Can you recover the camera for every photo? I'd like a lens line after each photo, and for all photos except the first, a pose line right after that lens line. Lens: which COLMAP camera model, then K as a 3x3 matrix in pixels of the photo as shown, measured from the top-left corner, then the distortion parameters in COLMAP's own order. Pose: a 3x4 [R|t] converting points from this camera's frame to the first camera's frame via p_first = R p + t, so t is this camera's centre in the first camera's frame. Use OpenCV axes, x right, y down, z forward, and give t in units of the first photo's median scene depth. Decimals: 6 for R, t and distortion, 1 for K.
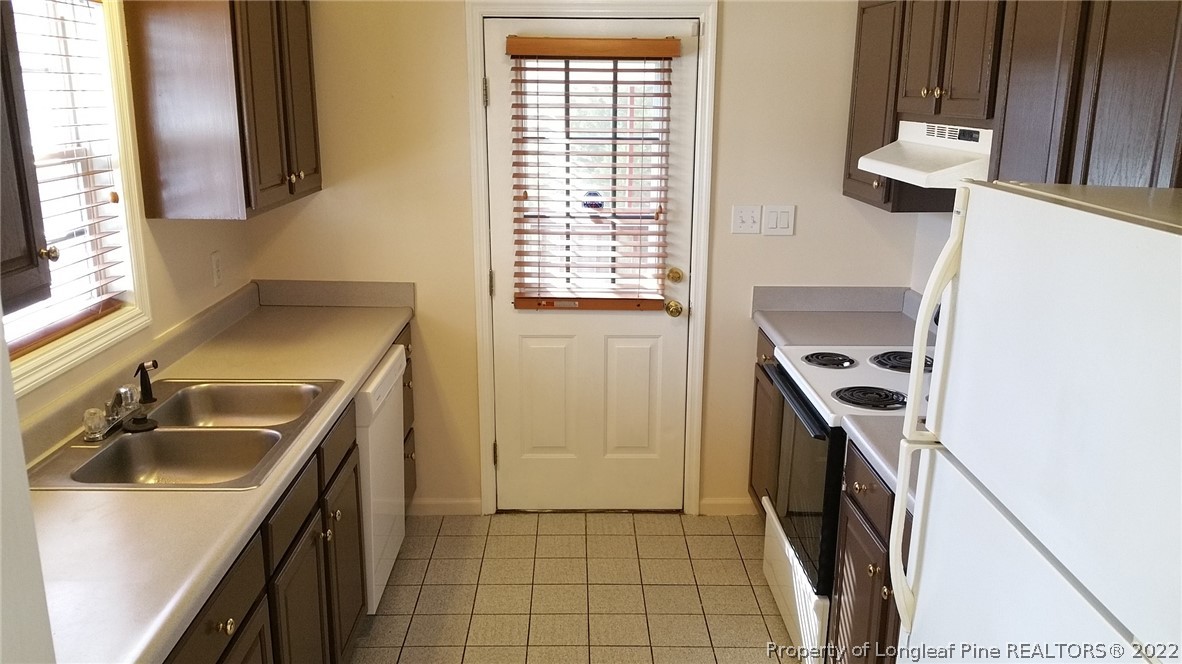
lens RADIAL K [[932.7, 0, 591.0], [0, 932.7, 332.0], [0, 0, 1]] dist [0.053643, -0.003630]
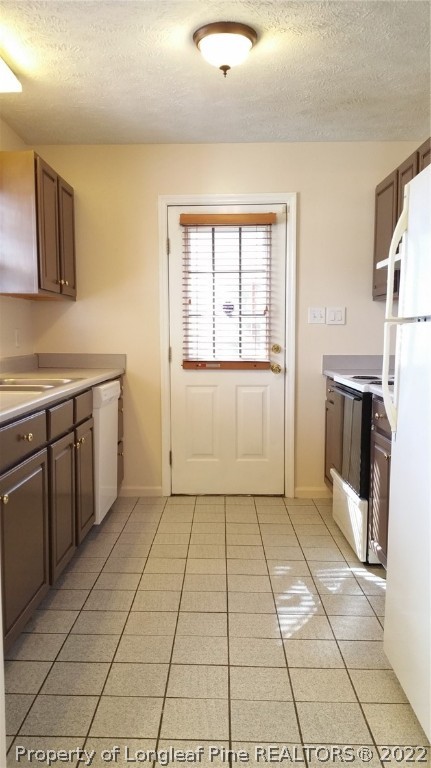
lens RADIAL K [[606.0, 0, 199.2], [0, 606.0, 384.4], [0, 0, 1]] dist [0.053643, -0.003630]
pose [[0.998455, -0.005634, -0.055287, 0.010039], [-0.004006, 0.984964, -0.172713, 0.200280], [0.055429, 0.172668, 0.983419, -0.094950]]
